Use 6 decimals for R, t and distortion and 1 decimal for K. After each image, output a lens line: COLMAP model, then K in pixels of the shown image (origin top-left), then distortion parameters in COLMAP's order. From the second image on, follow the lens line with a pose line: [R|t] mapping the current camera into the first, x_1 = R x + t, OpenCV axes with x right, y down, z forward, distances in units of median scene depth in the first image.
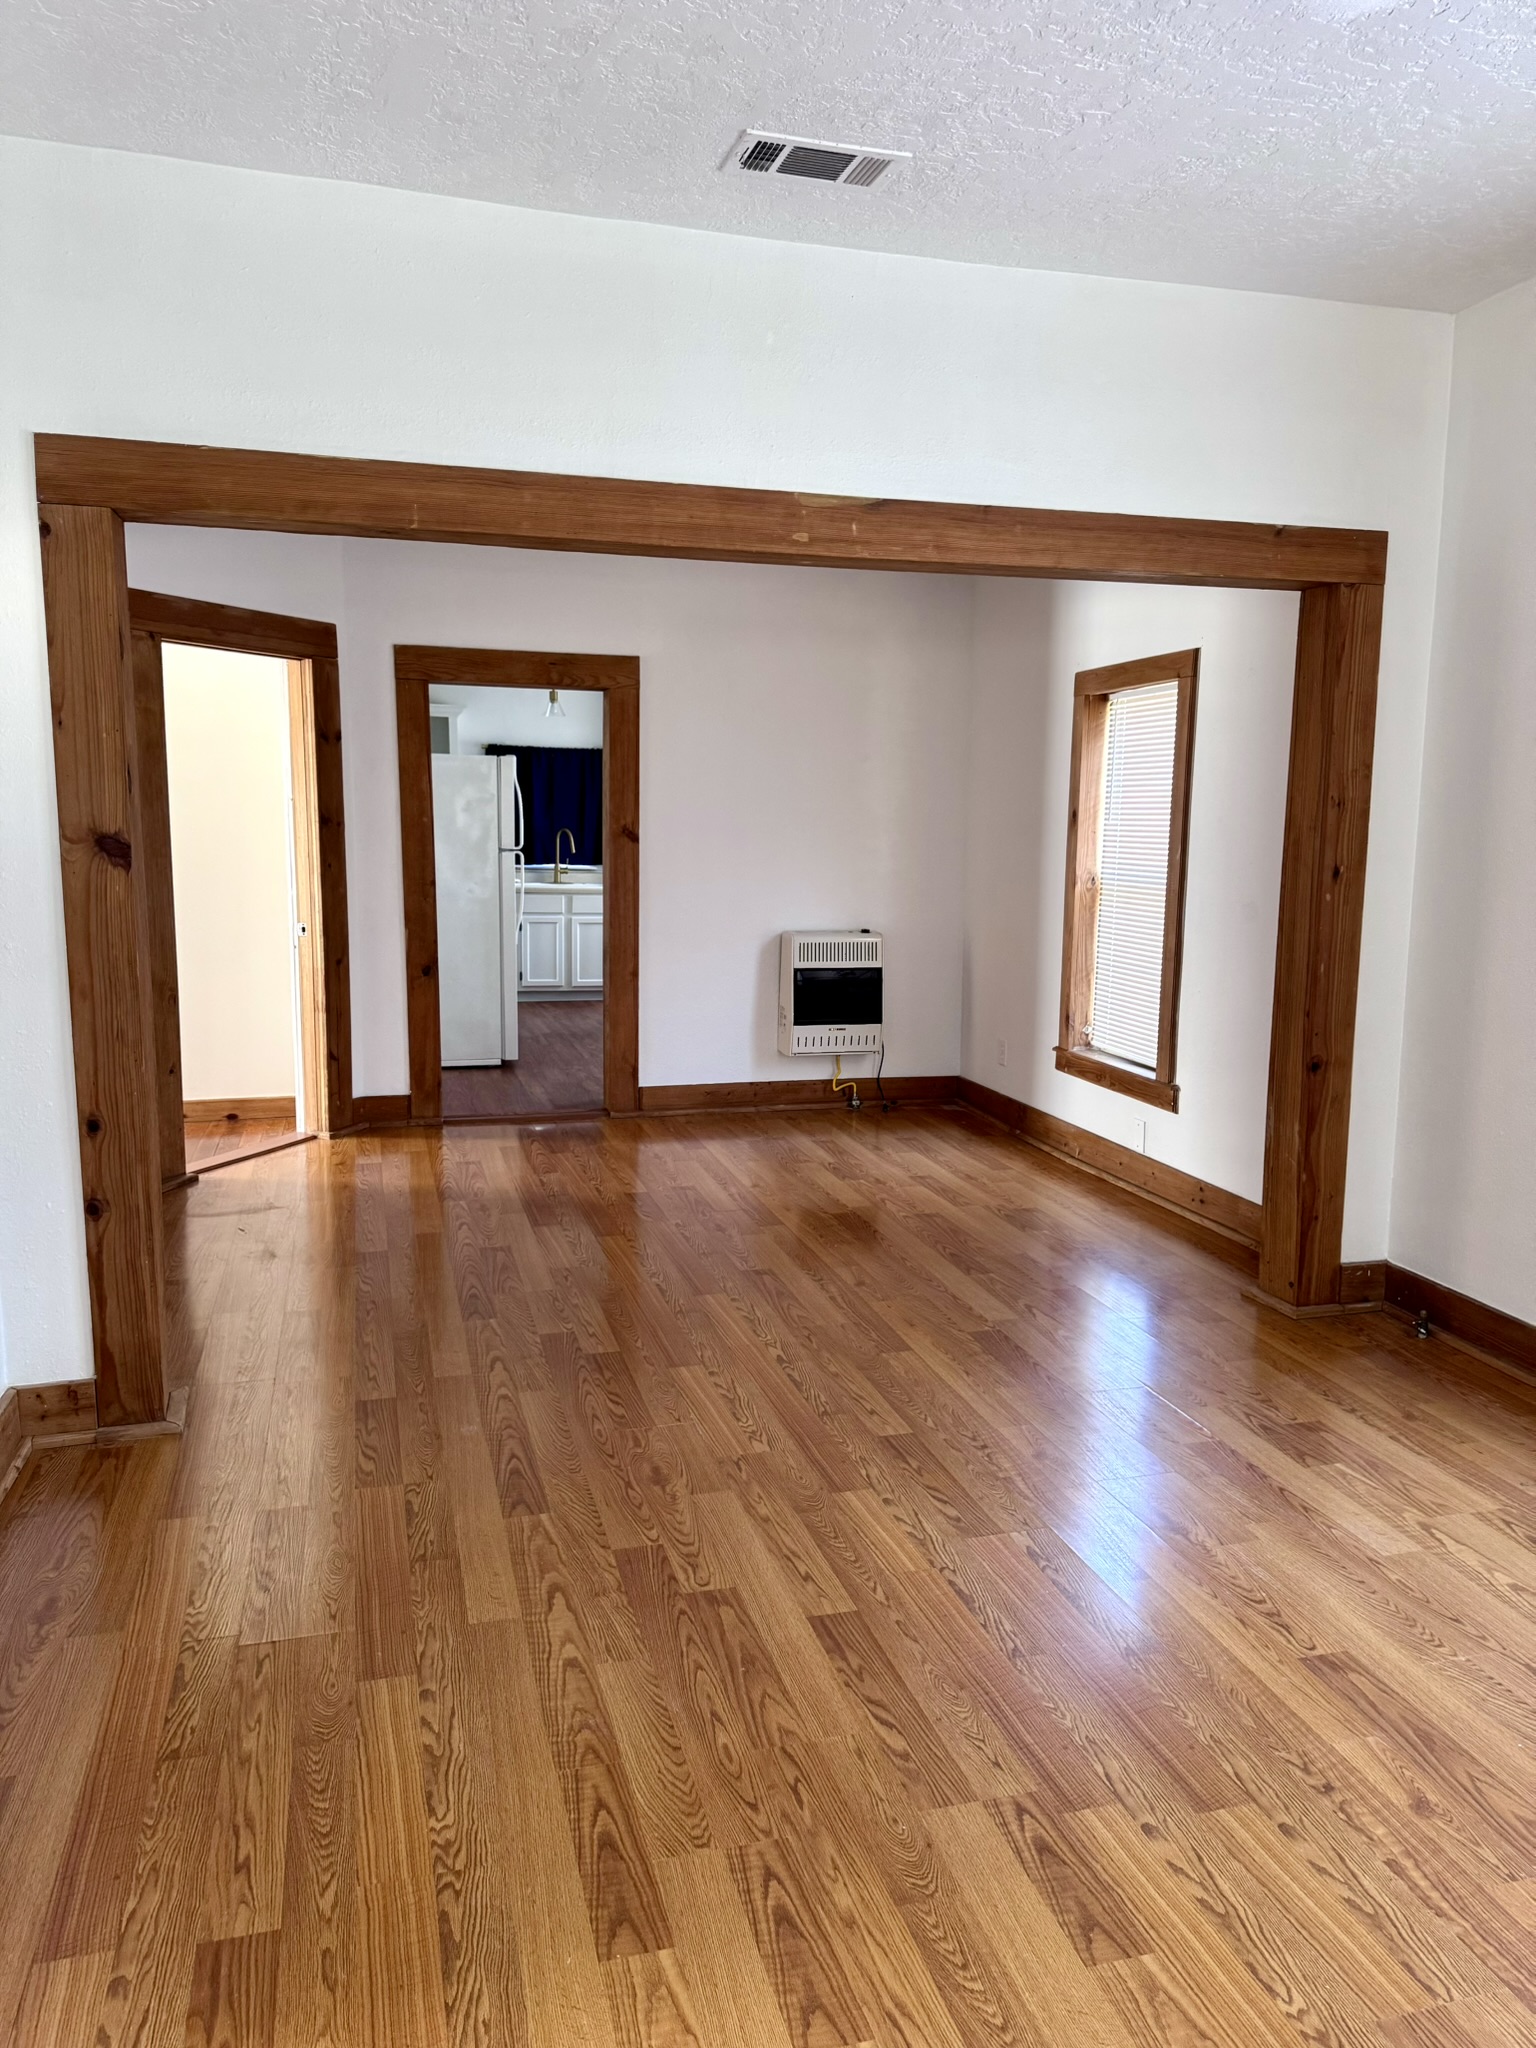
lens RADIAL K [[1445.0, 0, 771.3], [0, 1445.0, 1025.0], [0, 0, 1]] dist [0.049452, -0.066884]
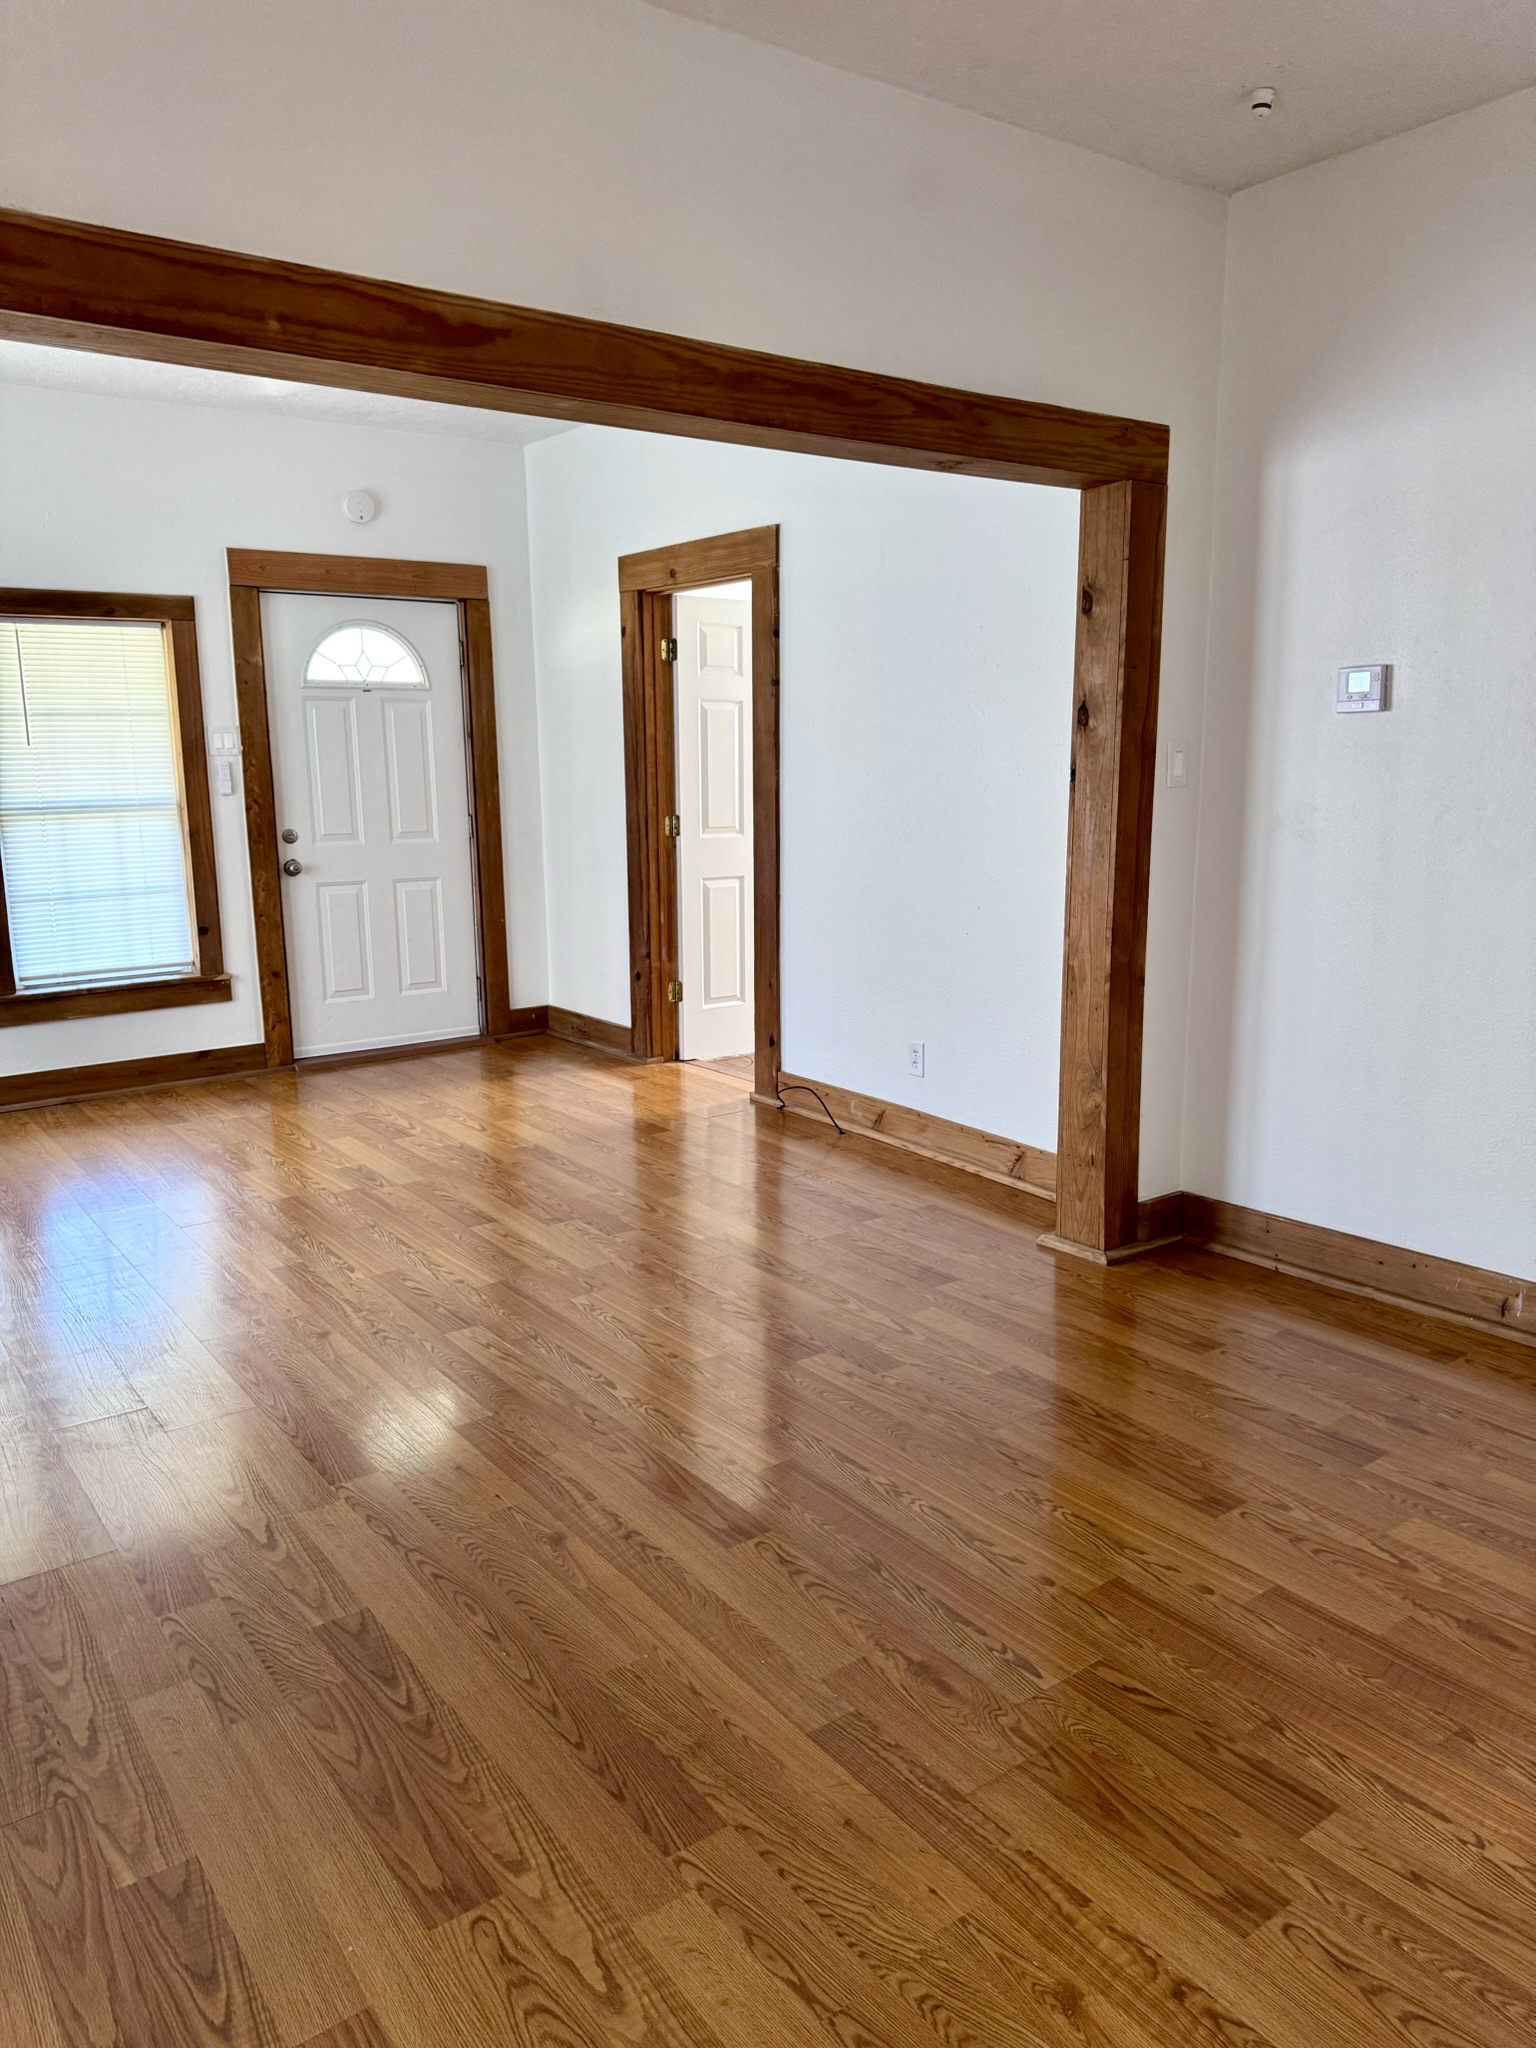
lens RADIAL K [[1445.0, 0, 789.2], [0, 1445.0, 1027.7], [0, 0, 1]] dist [0.049452, -0.066884]
pose [[-0.934304, 0.068849, -0.349765, 0.229382], [-0.048056, 0.947890, 0.314954, -0.288531], [0.353223, 0.311071, -0.882308, 2.059335]]
